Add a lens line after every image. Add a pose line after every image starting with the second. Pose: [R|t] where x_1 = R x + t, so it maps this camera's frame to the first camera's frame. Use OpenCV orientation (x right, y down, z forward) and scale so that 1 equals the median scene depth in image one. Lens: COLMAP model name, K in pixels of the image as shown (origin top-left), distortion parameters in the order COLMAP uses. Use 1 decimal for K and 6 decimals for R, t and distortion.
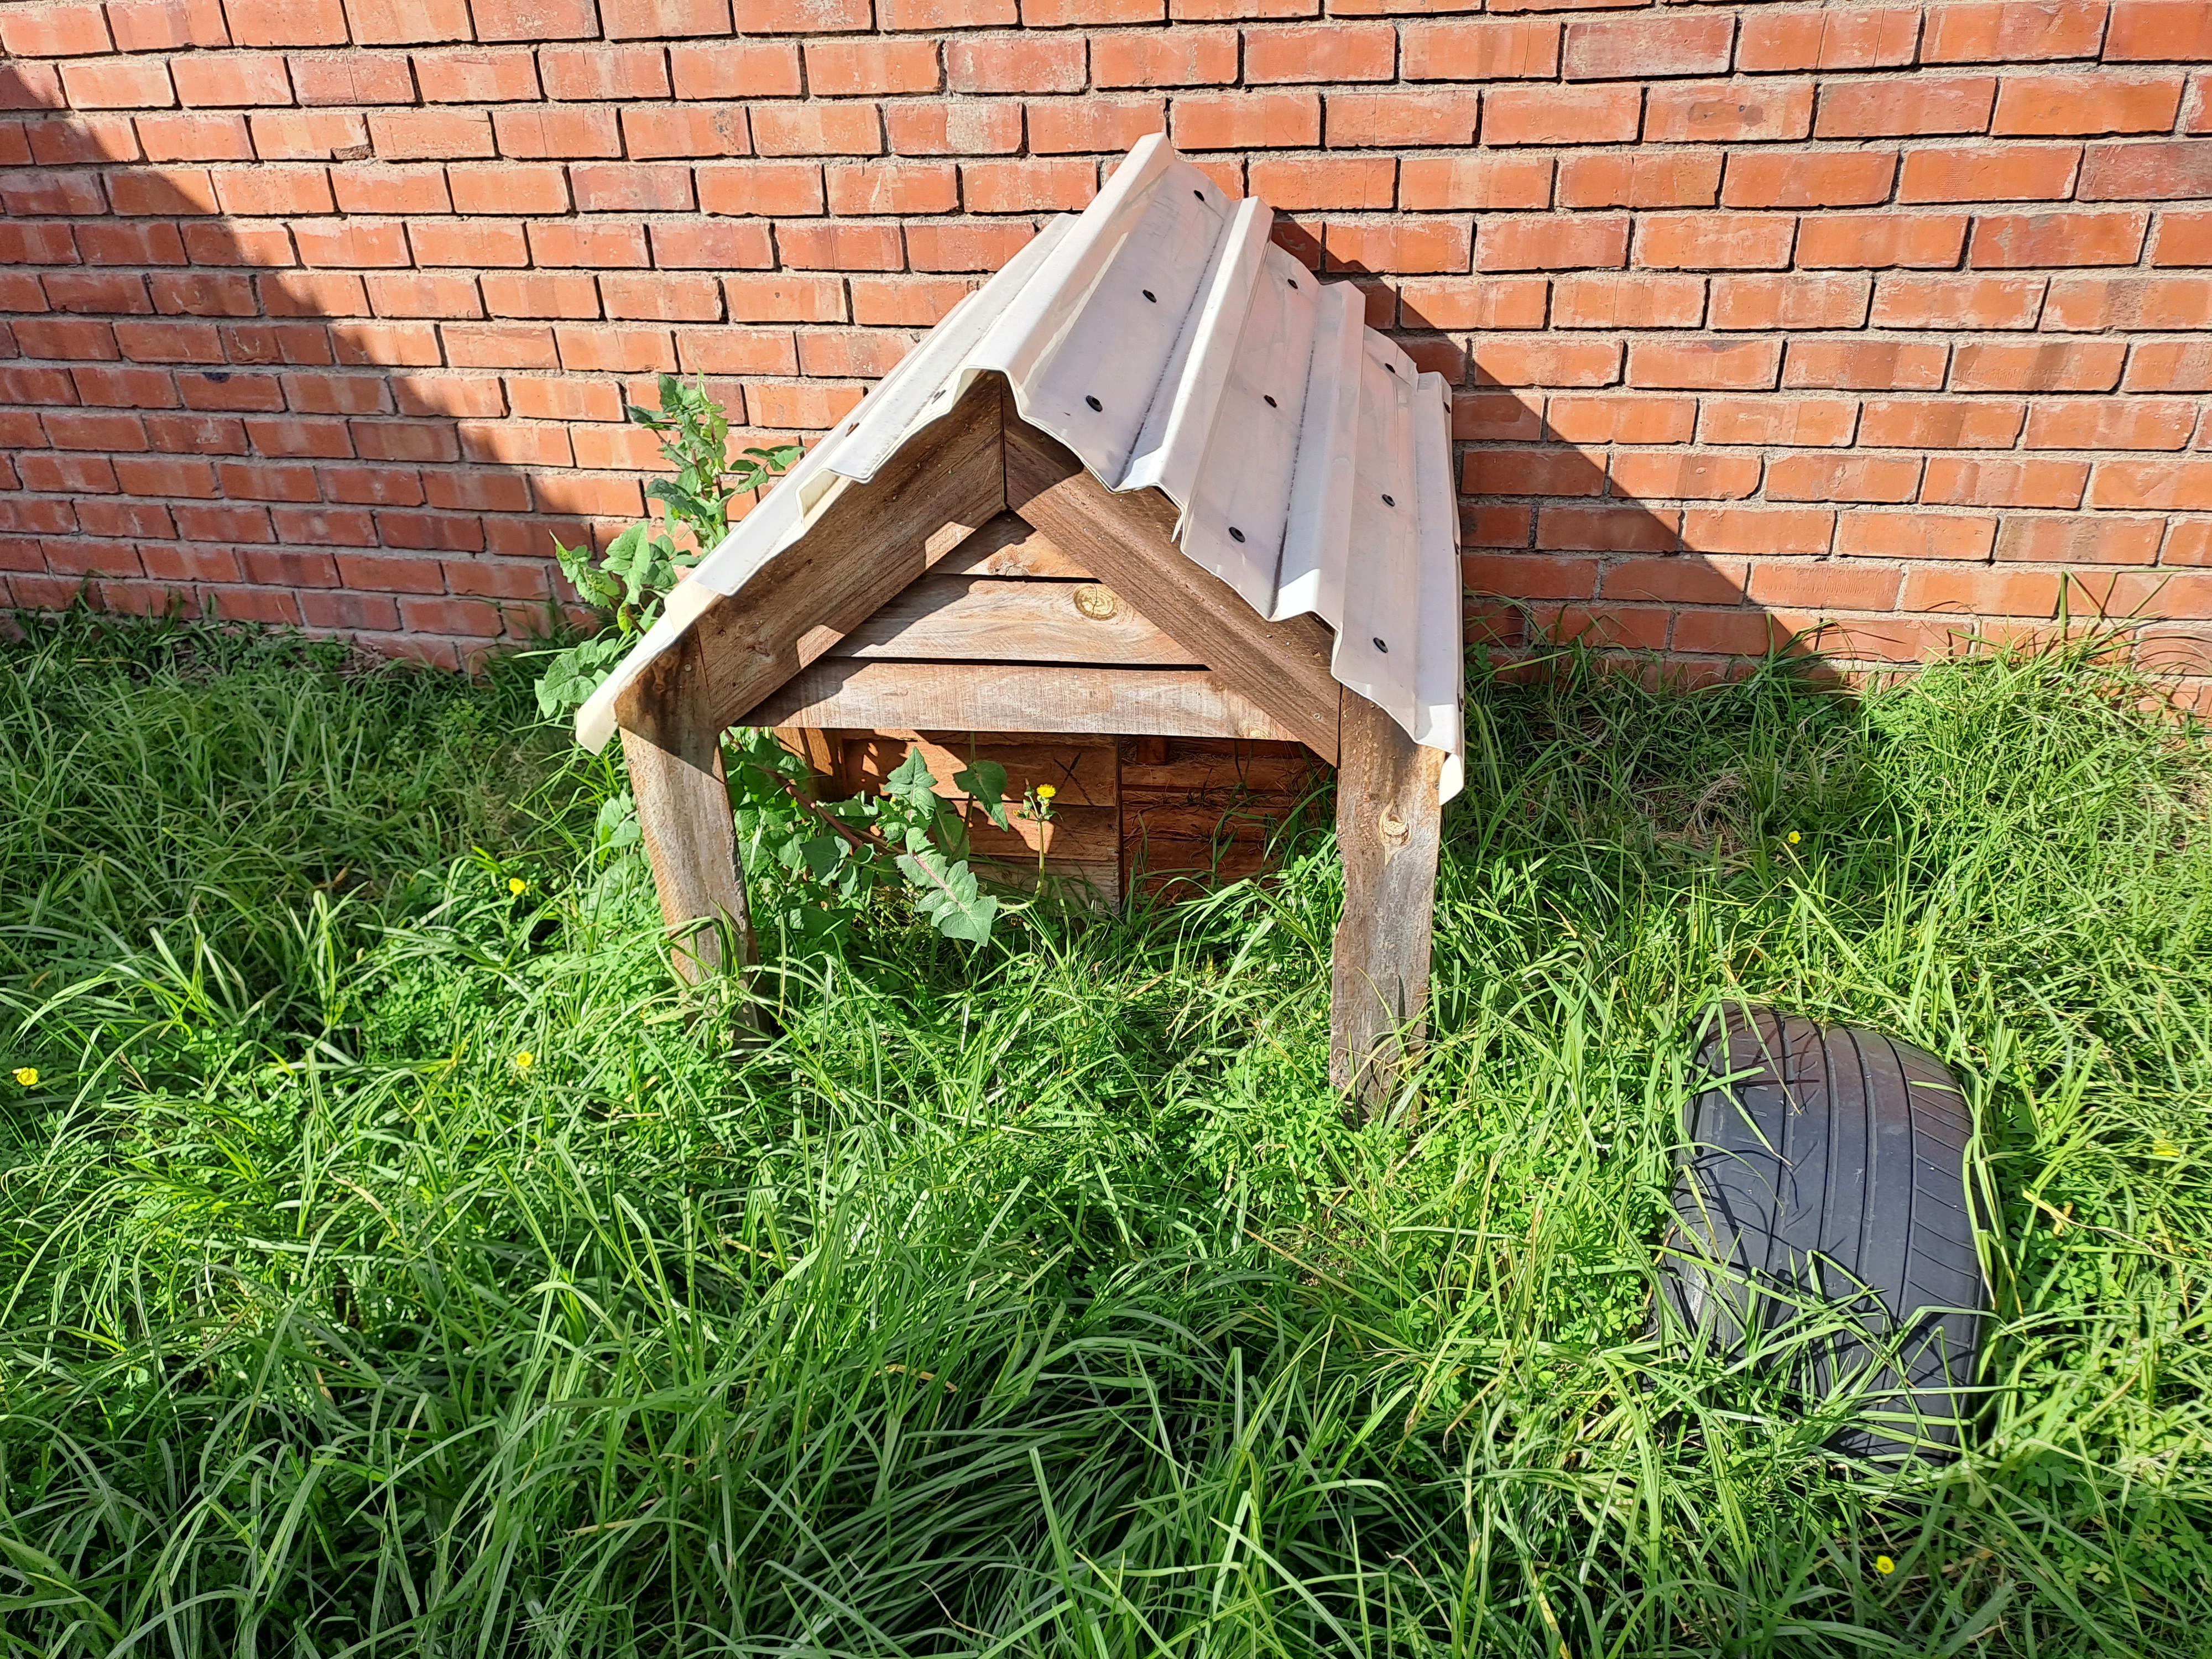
lens RADIAL K [[1649.8, 0, 1071.1], [0, 1649.8, 865.8], [0, 0, 1]] dist [0.049342, -0.051502]
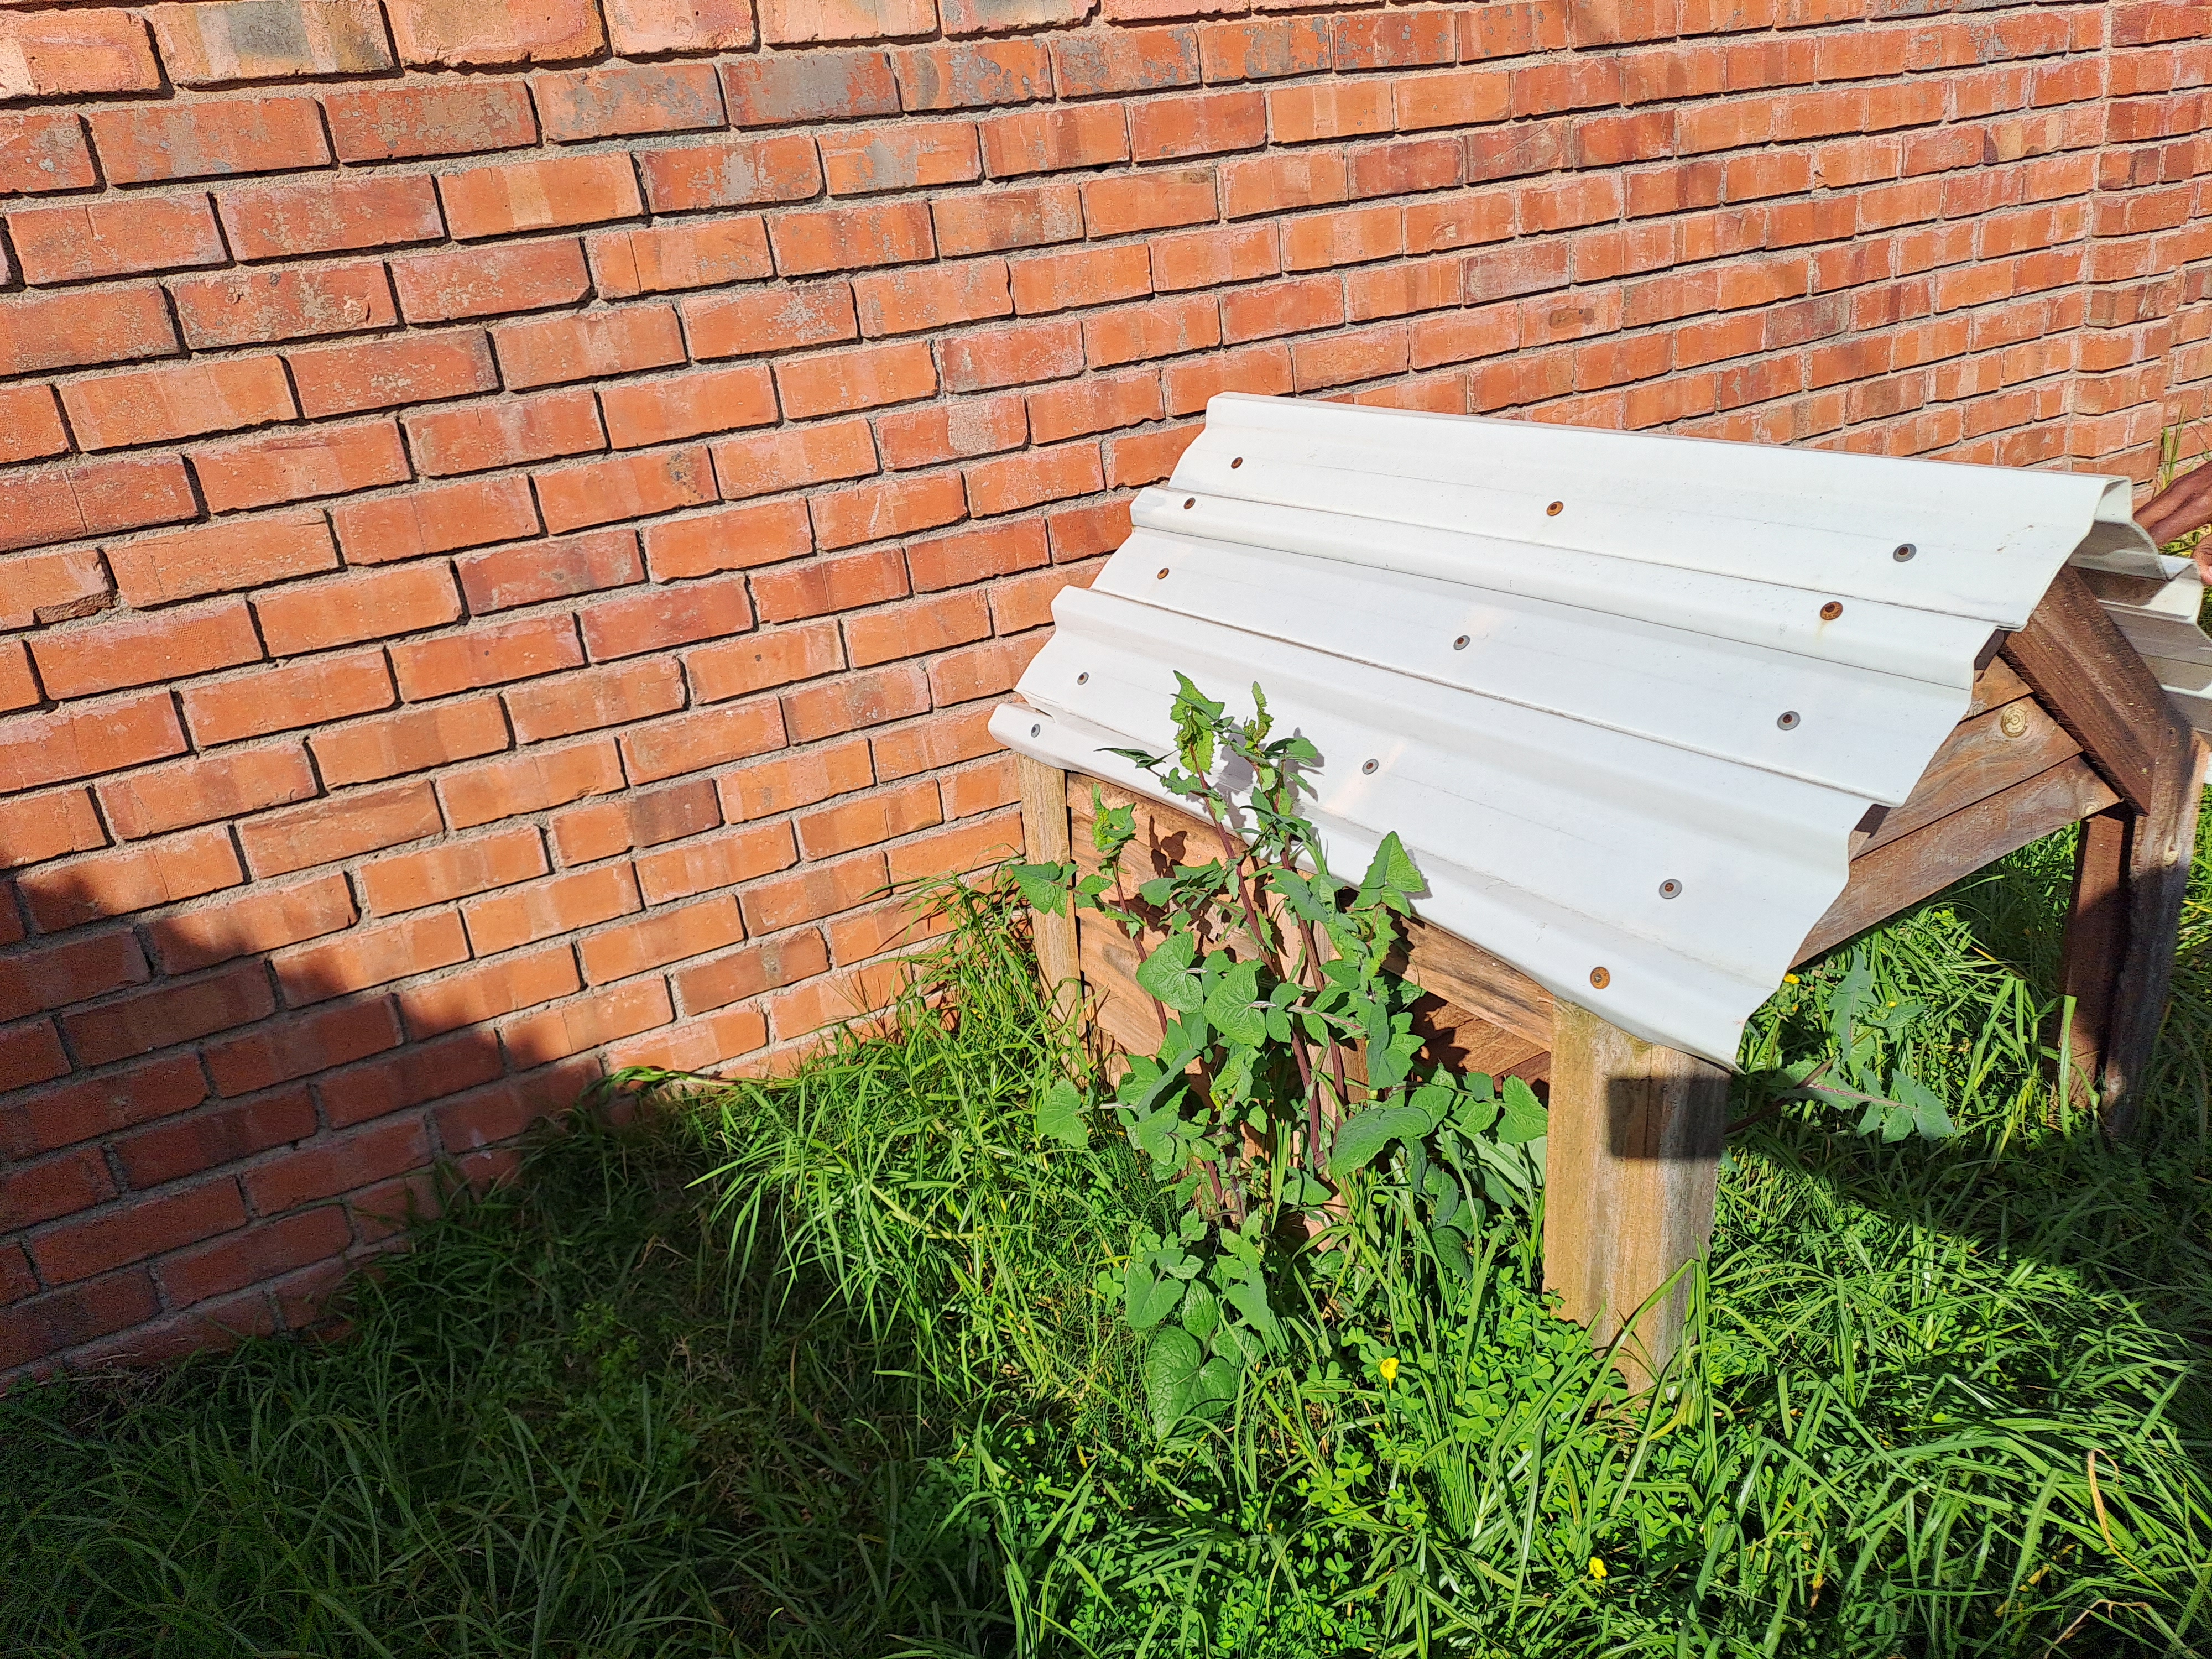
lens RADIAL K [[1649.8, 0, 1112.6], [0, 1649.8, 837.0], [0, 0, 1]] dist [0.049342, -0.051502]
pose [[0.739277, -0.280087, 0.612389, -0.628433], [0.405754, 0.911051, -0.073142, -0.150792], [-0.537432, 0.302551, 0.787166, 0.333492]]
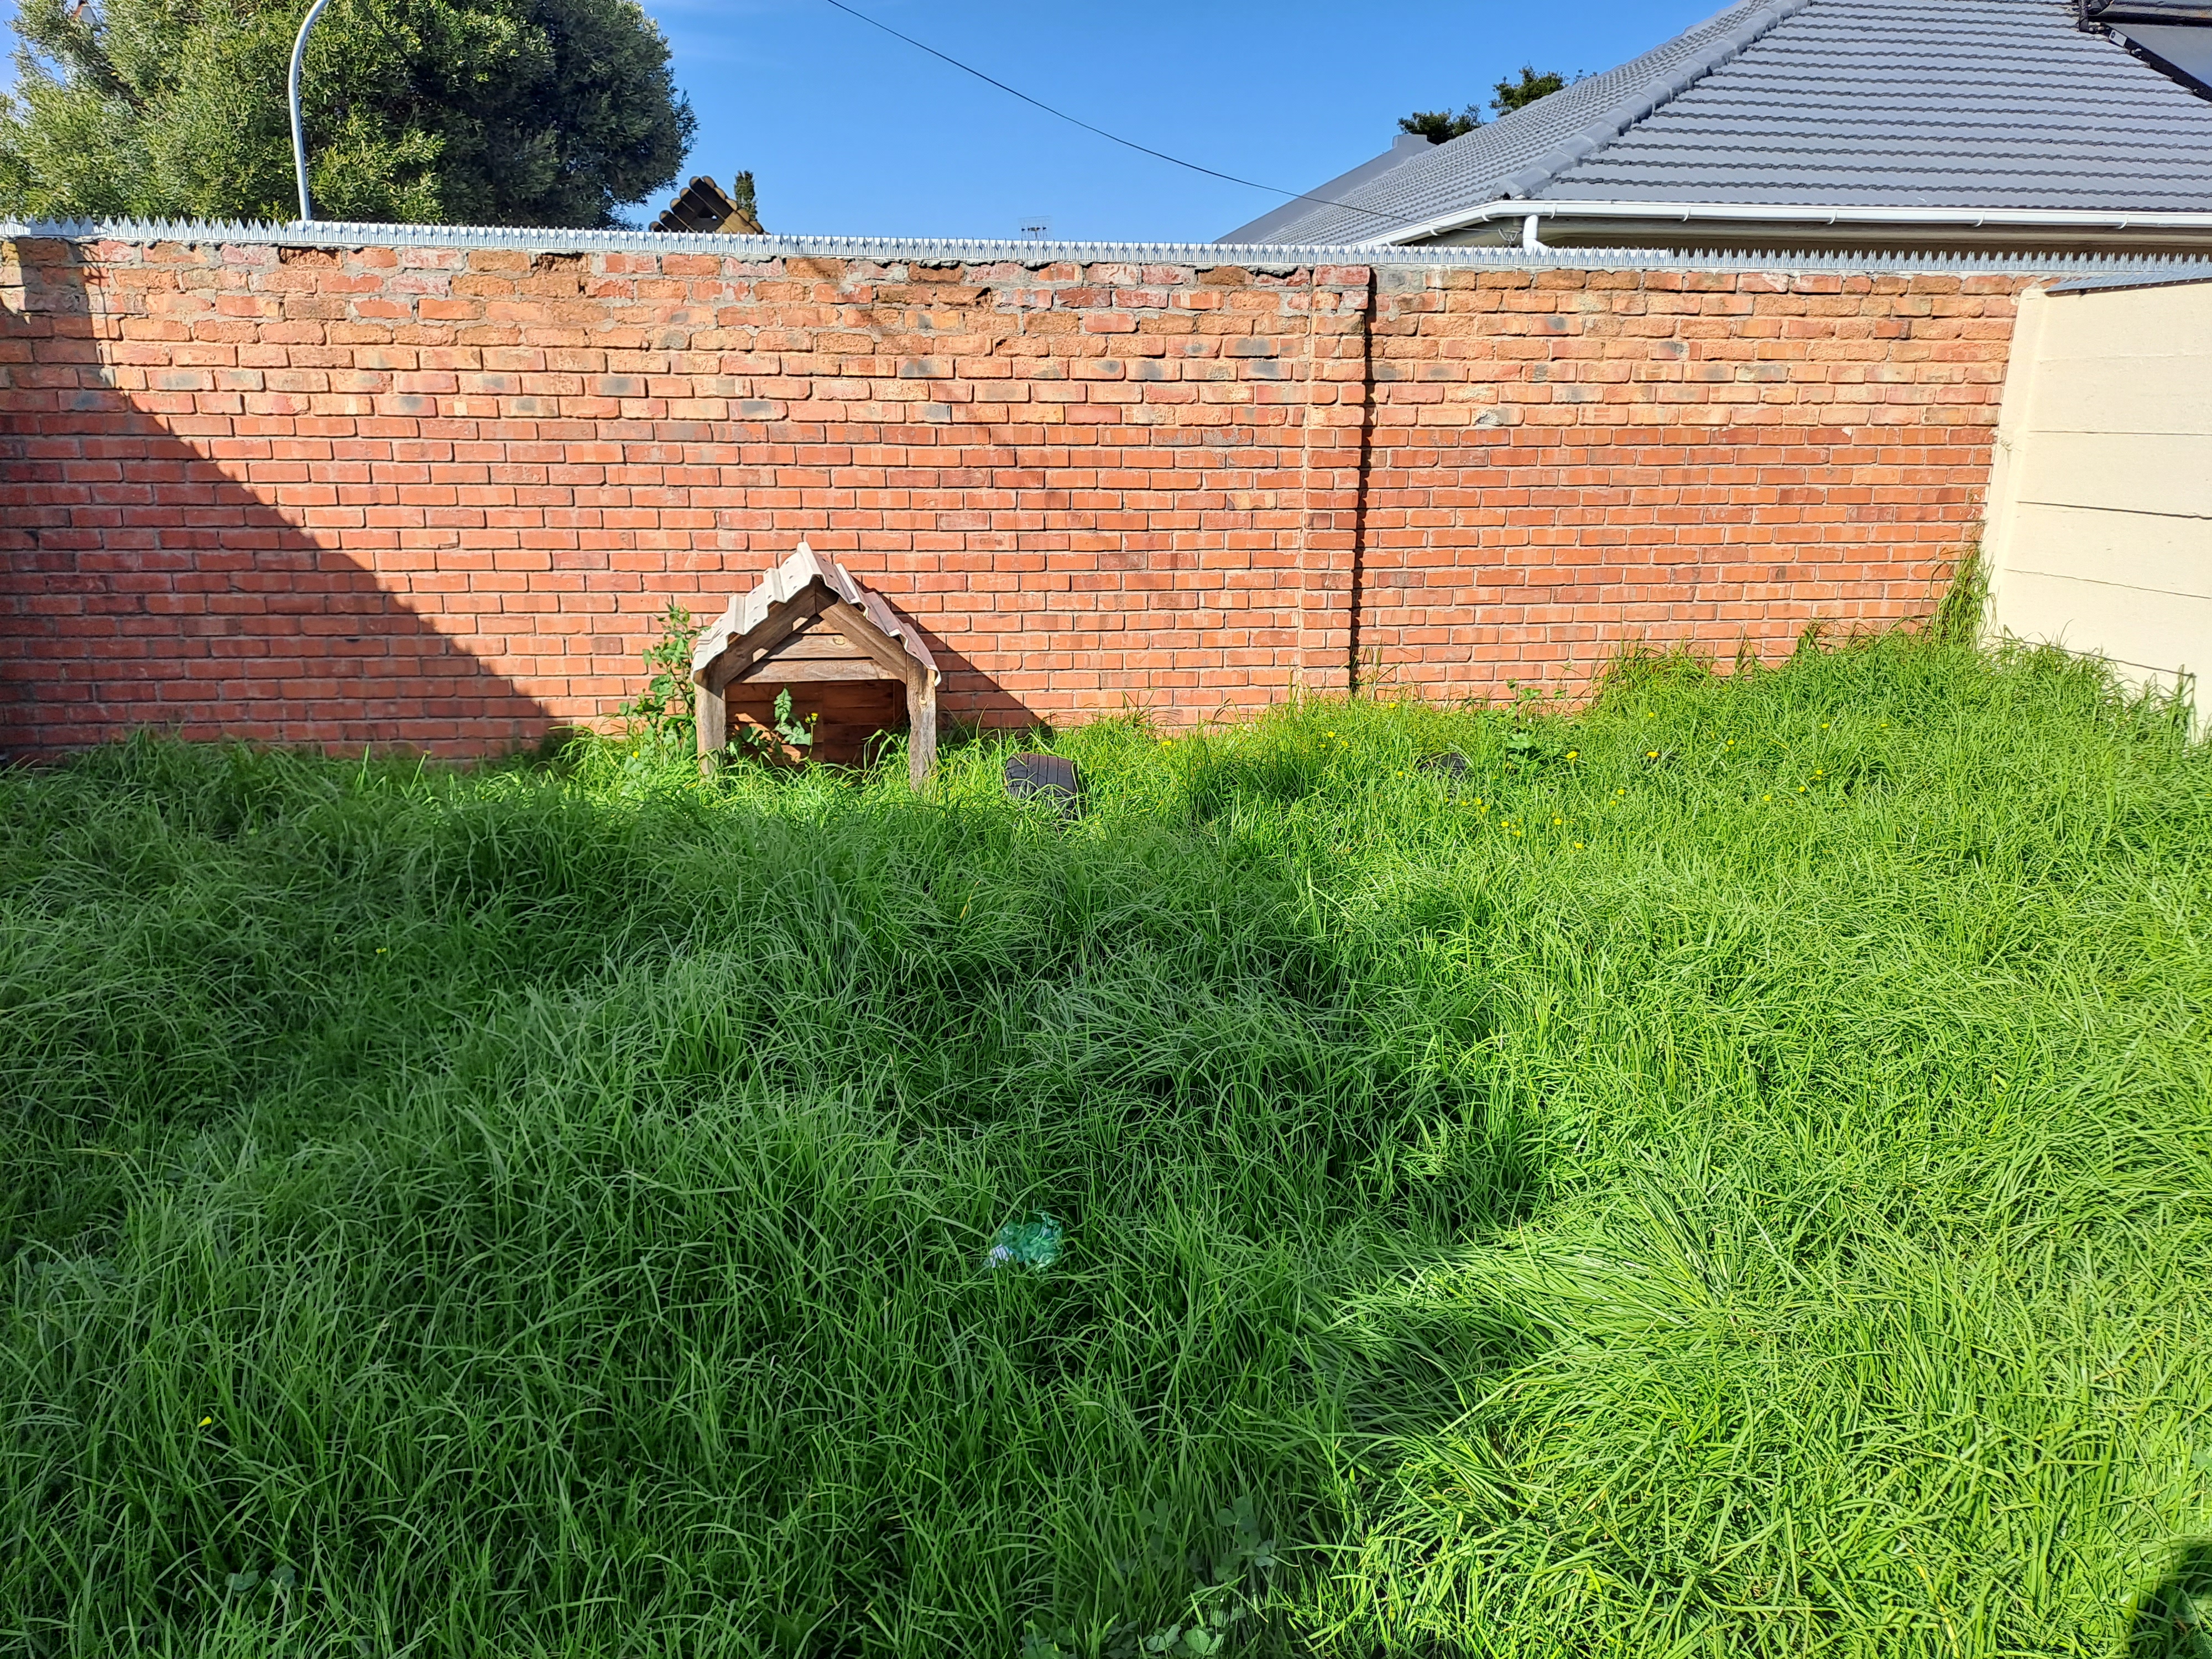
lens RADIAL K [[1649.8, 0, 1129.9], [0, 1649.8, 862.4], [0, 0, 1]] dist [0.049342, -0.051502]
pose [[0.923832, -0.044676, 0.380182, -0.515353], [0.149537, 0.956370, -0.250987, 0.851714], [-0.352381, 0.288721, 0.890206, -1.516733]]
